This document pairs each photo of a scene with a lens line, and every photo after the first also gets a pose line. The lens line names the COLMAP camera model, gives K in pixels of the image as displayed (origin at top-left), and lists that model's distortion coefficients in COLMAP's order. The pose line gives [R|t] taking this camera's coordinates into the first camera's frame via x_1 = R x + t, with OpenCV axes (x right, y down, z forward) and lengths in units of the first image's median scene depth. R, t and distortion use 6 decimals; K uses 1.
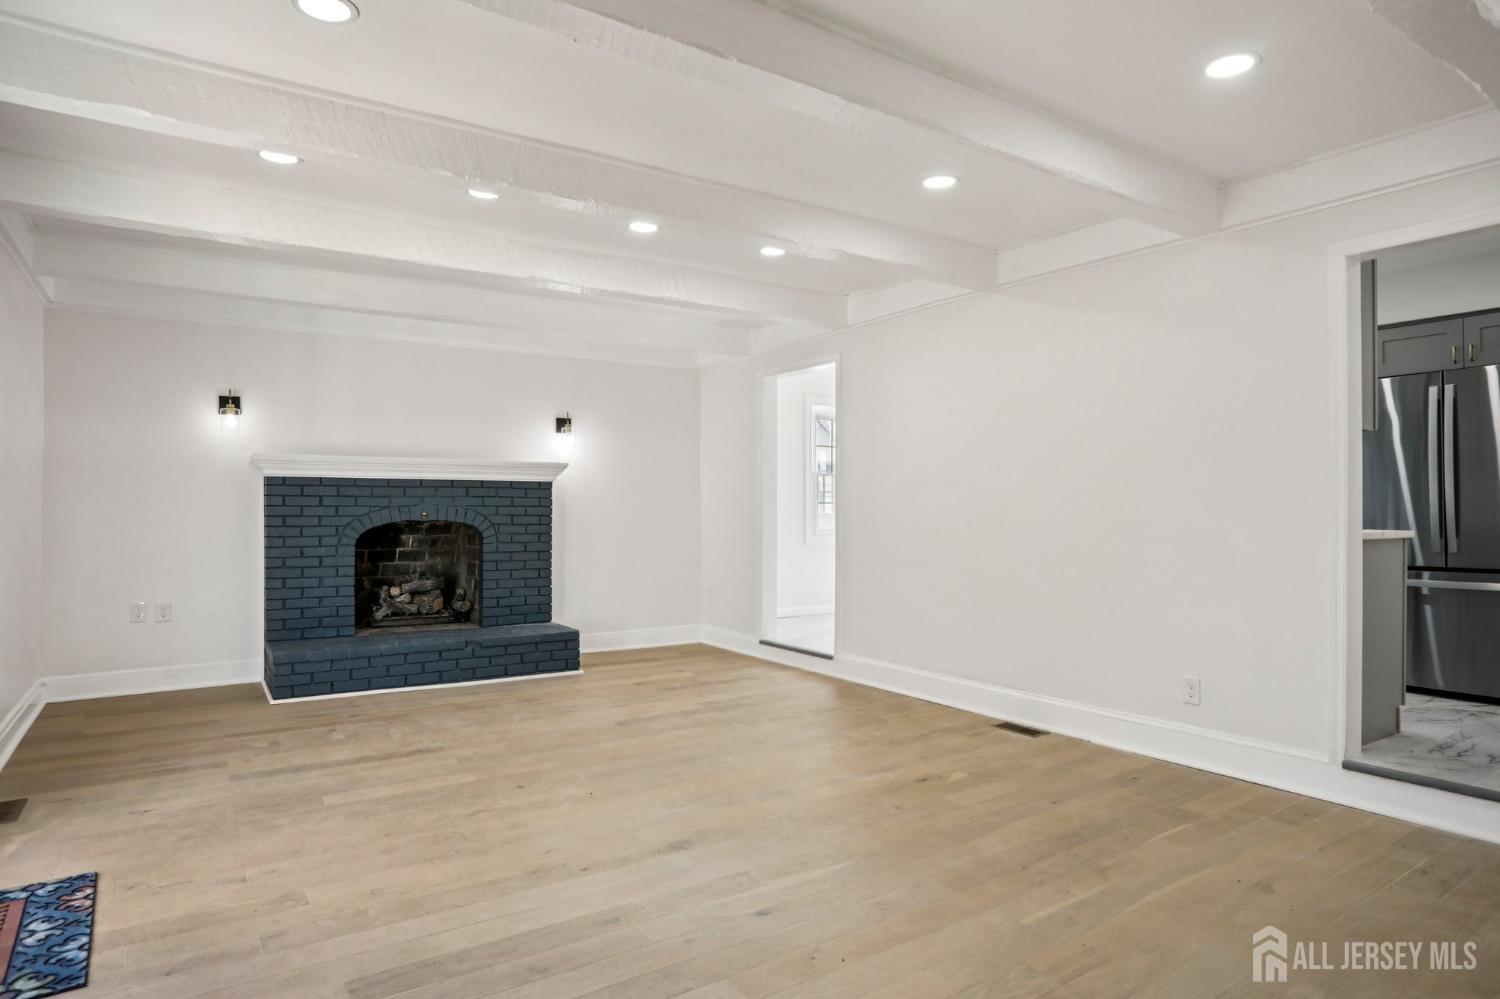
lens RADIAL K [[861.8, 0, 729.3], [0, 861.8, 500.2], [0, 0, 1]] dist [-0.065099, 0.047100]
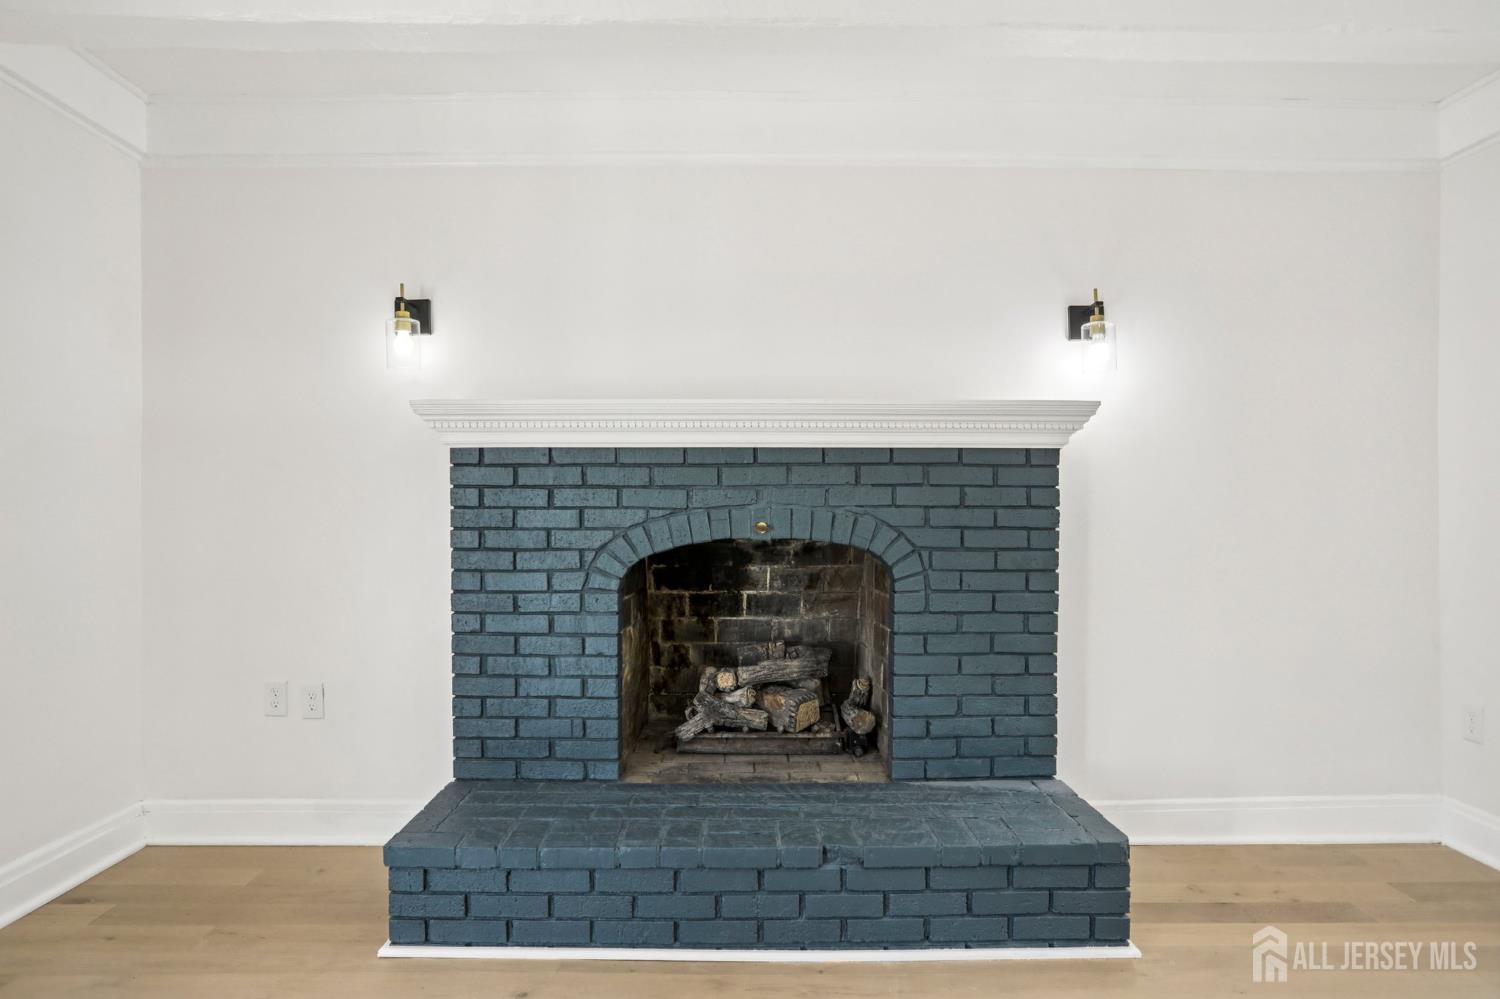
lens RADIAL K [[874.5, 0, 734.0], [0, 874.5, 525.1], [0, 0, 1]] dist [-0.066449, 0.048983]
pose [[0.840067, 0.005376, -0.542456, -0.117758], [0.007198, 0.999752, 0.021056, 0.006522], [0.542435, -0.021593, 0.839820, 0.599551]]
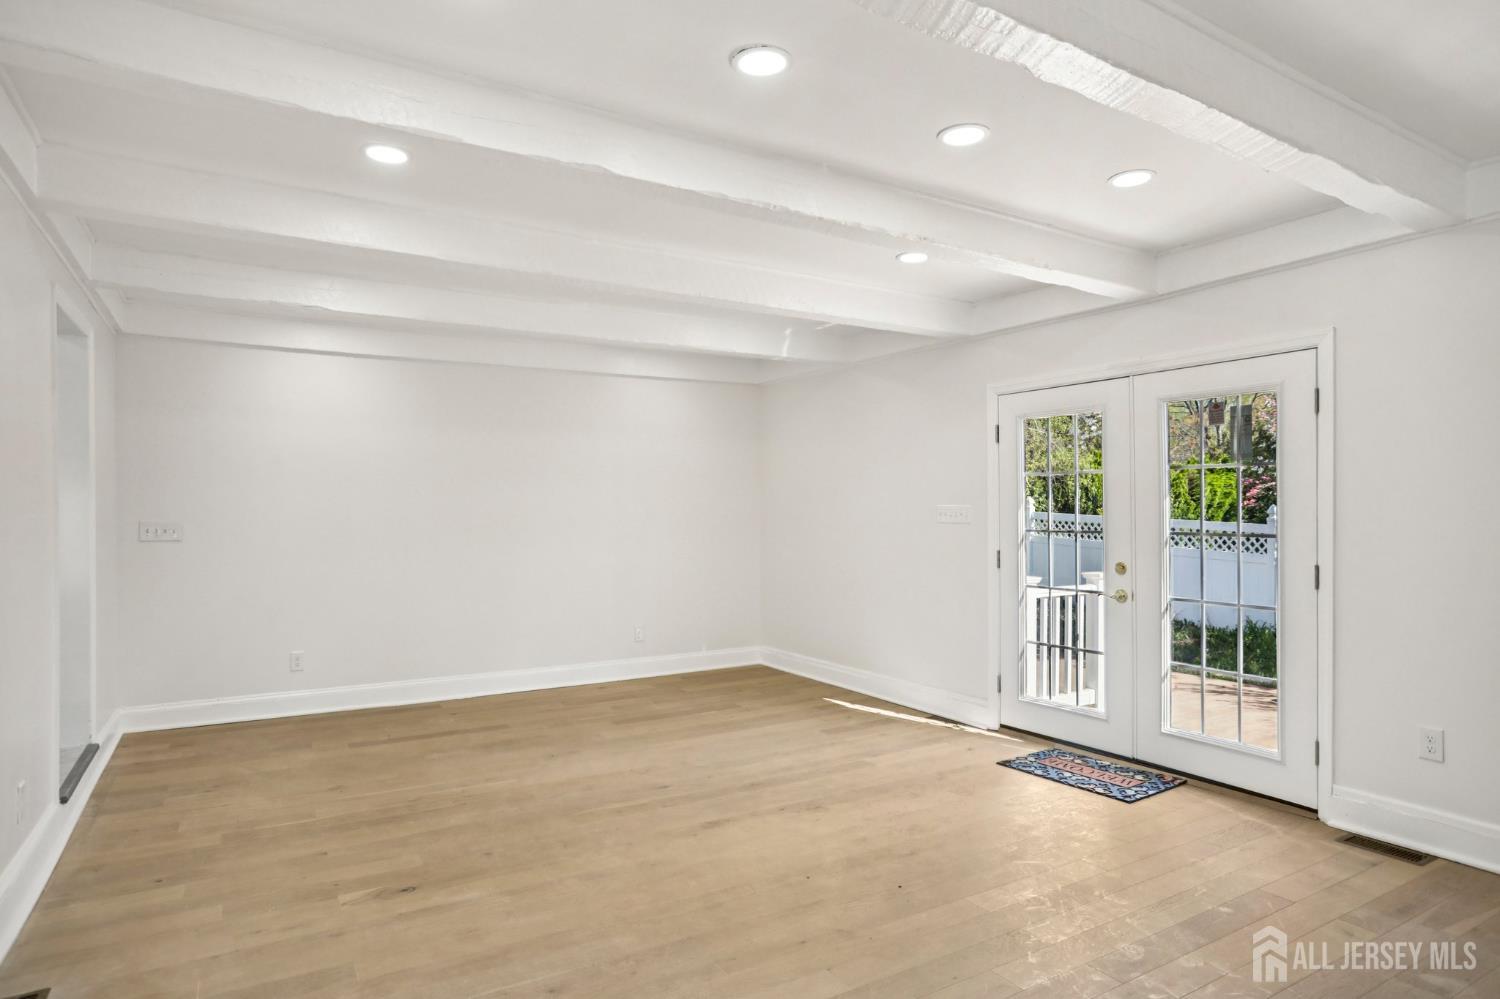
lens RADIAL K [[868.2, 0, 757.6], [0, 868.2, 501.2], [0, 0, 1]] dist [-0.055276, 0.049290]
pose [[-0.999576, 0.004079, 0.028843, -0.078668], [0.003621, 0.999867, -0.015933, -0.016604], [-0.028905, -0.015821, -0.999457, 1.090870]]
